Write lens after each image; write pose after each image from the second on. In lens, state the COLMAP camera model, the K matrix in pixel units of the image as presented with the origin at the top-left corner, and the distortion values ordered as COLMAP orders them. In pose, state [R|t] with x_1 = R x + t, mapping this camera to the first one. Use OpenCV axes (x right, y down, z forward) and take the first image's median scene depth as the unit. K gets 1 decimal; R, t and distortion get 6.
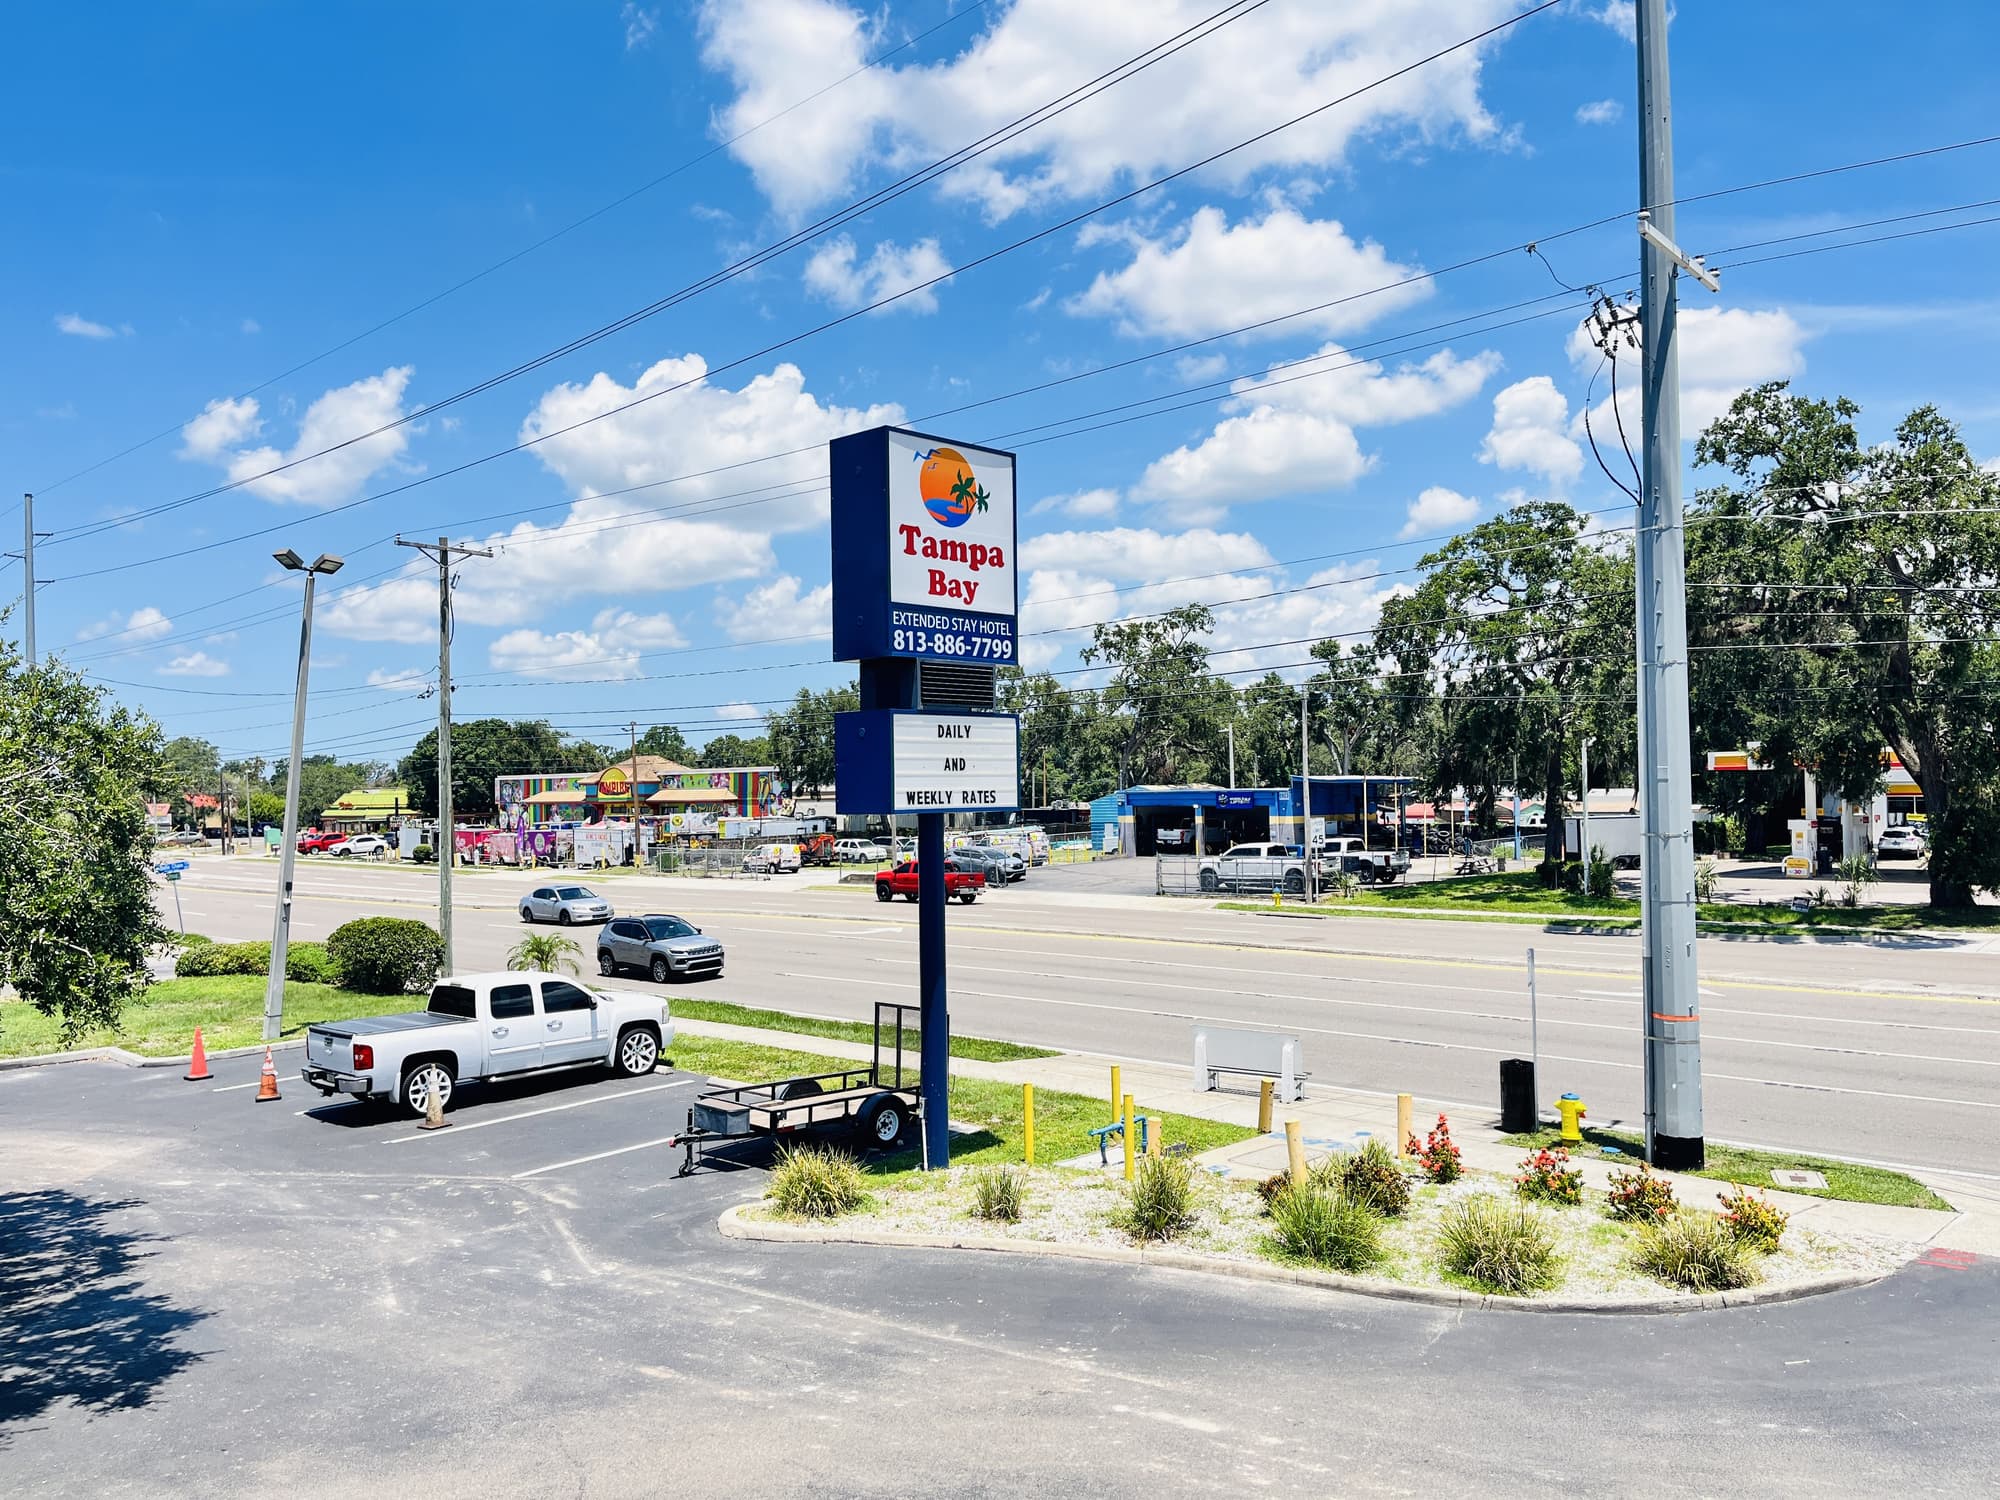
lens RADIAL K [[1513.2, 0, 999.6], [0, 1513.2, 755.0], [0, 0, 1]] dist [0.043018, -0.012495]
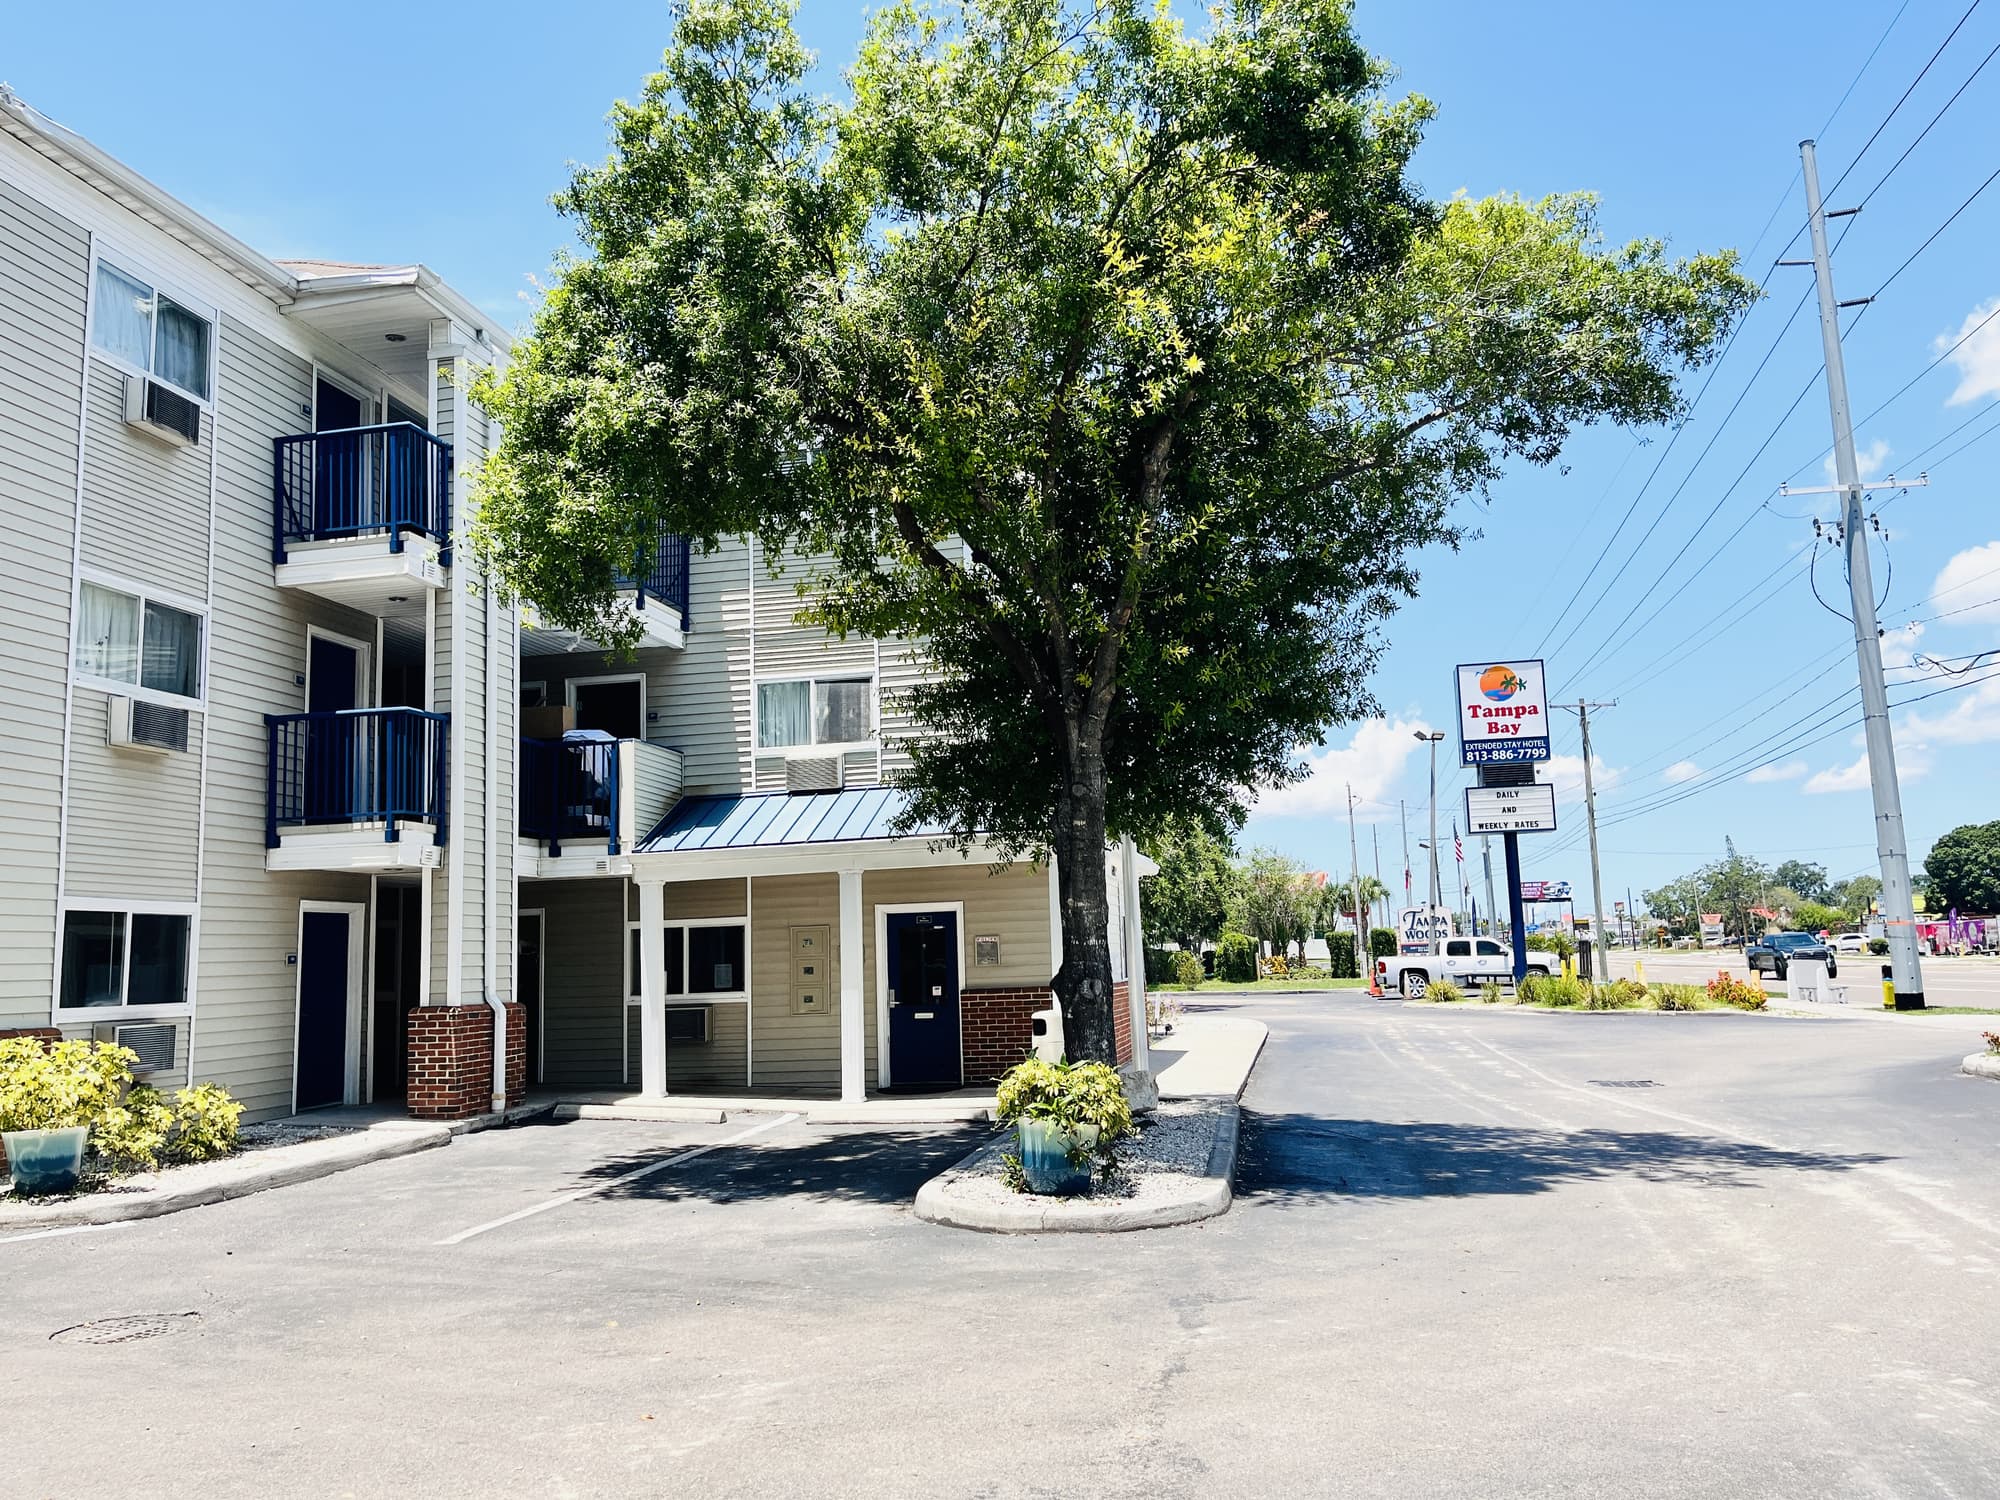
lens RADIAL K [[1513.2, 0, 1002.2], [0, 1513.2, 747.3], [0, 0, 1]] dist [0.043018, -0.012495]
pose [[0.535477, -0.117592, -0.836323, 1.386659], [0.042519, 0.992757, -0.112363, 0.128717], [0.843479, 0.024608, 0.536599, -0.765256]]
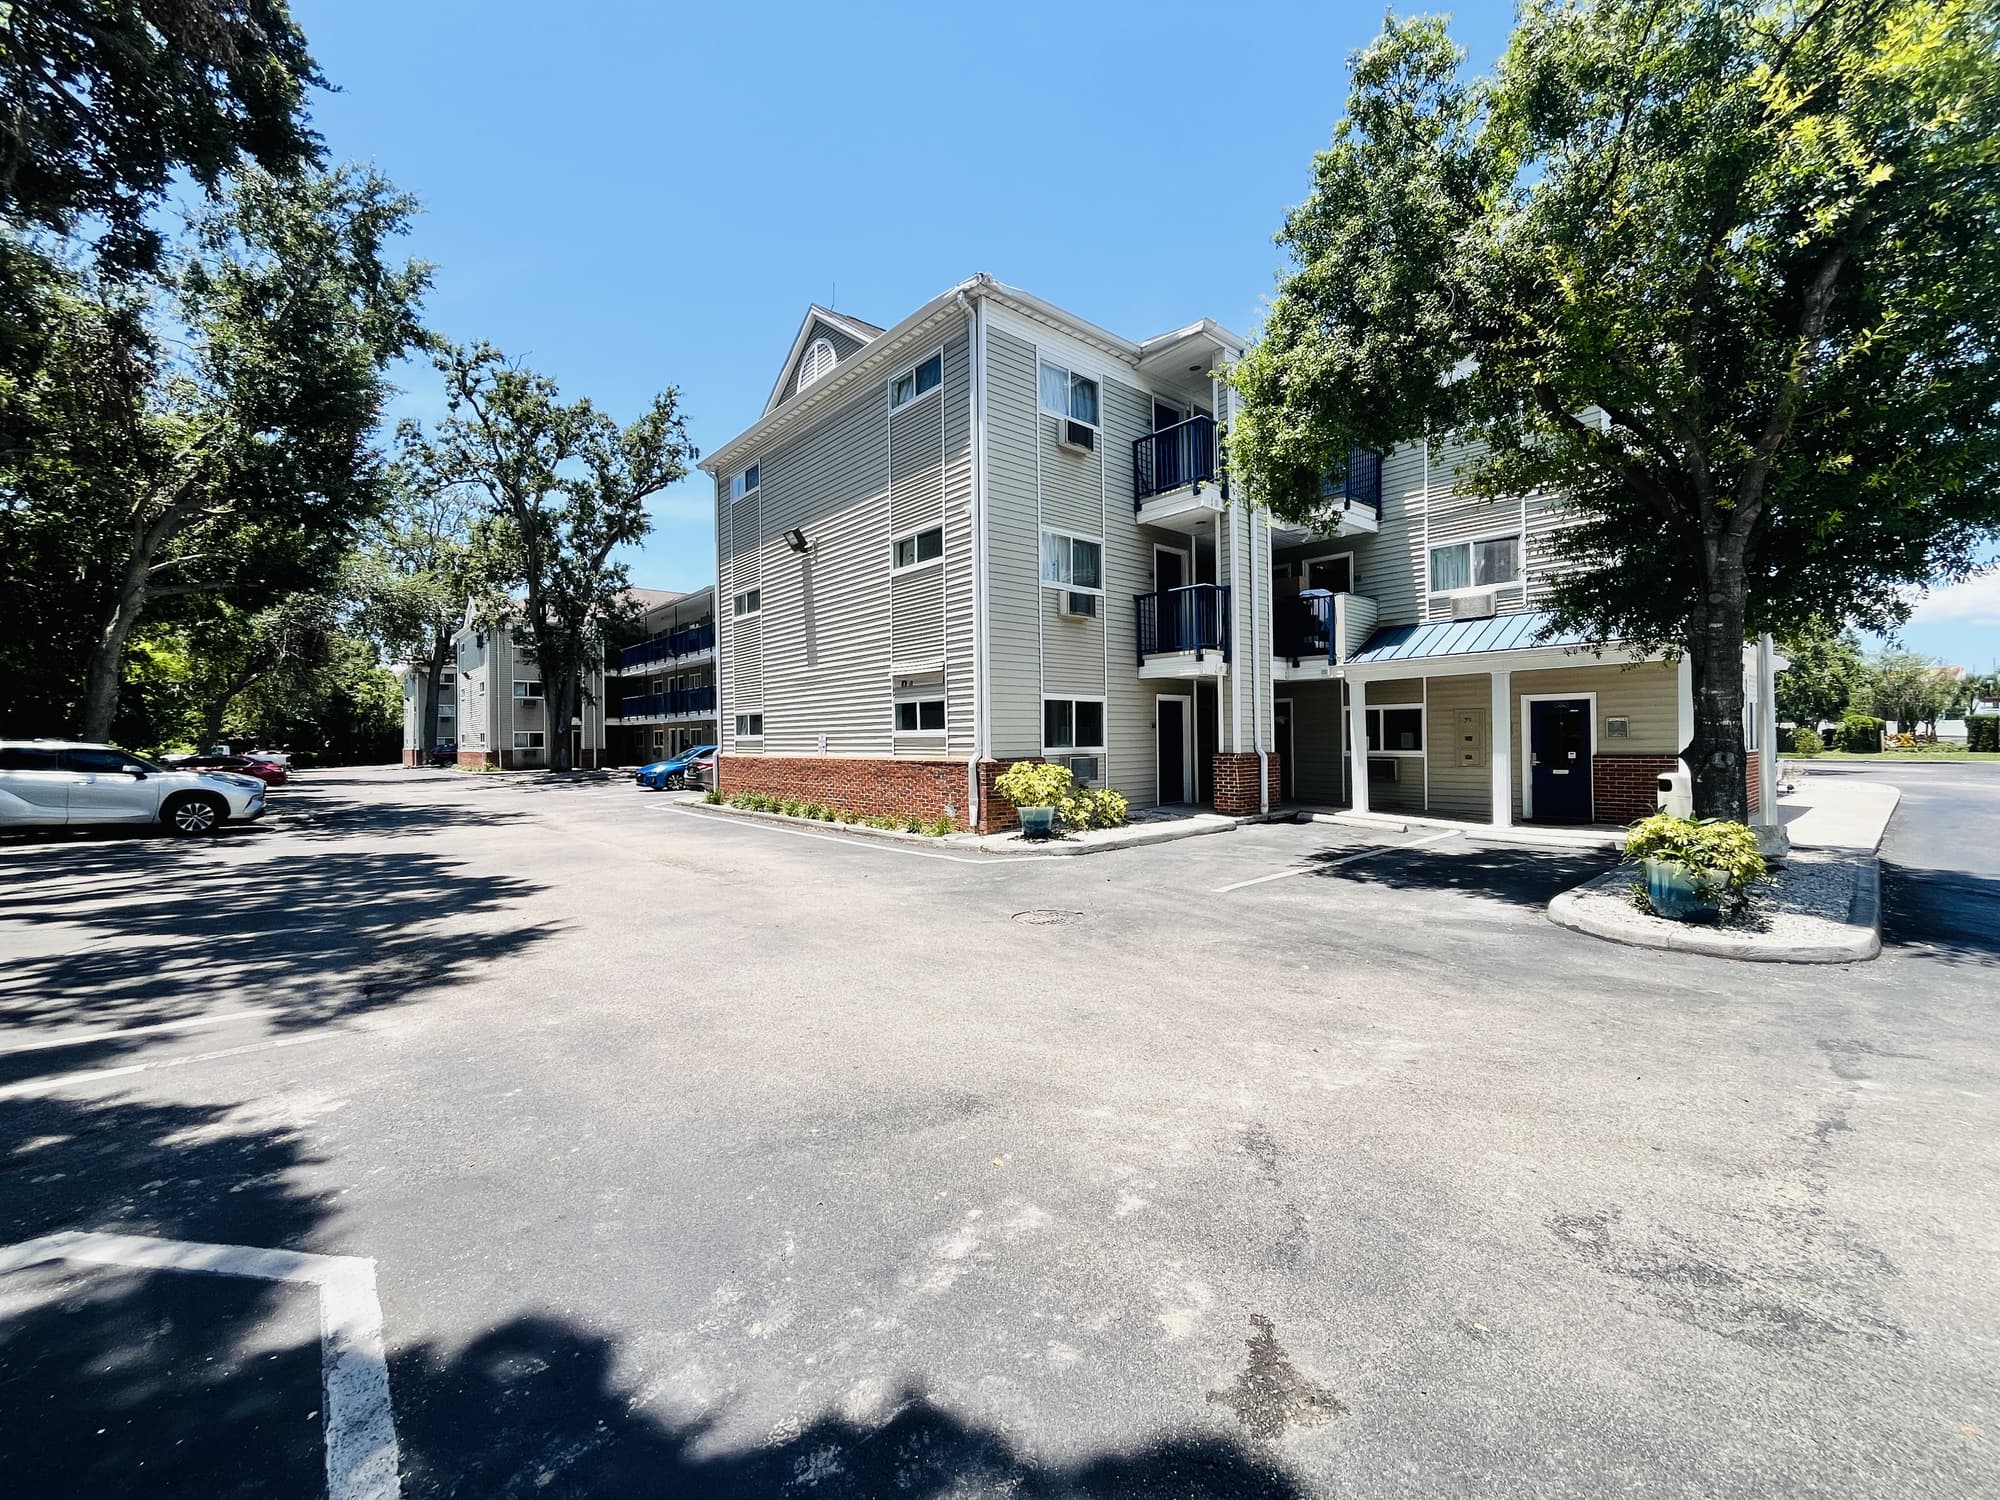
lens RADIAL K [[810.0, 0, 995.8], [0, 810.0, 733.7], [0, 0, 1]] dist [-0.010365, 0.001879]
pose [[-0.100723, 0.012088, -0.994841, 1.125551], [0.034933, 0.999353, 0.008606, 0.130494], [0.994301, -0.033886, -0.101080, -0.607217]]
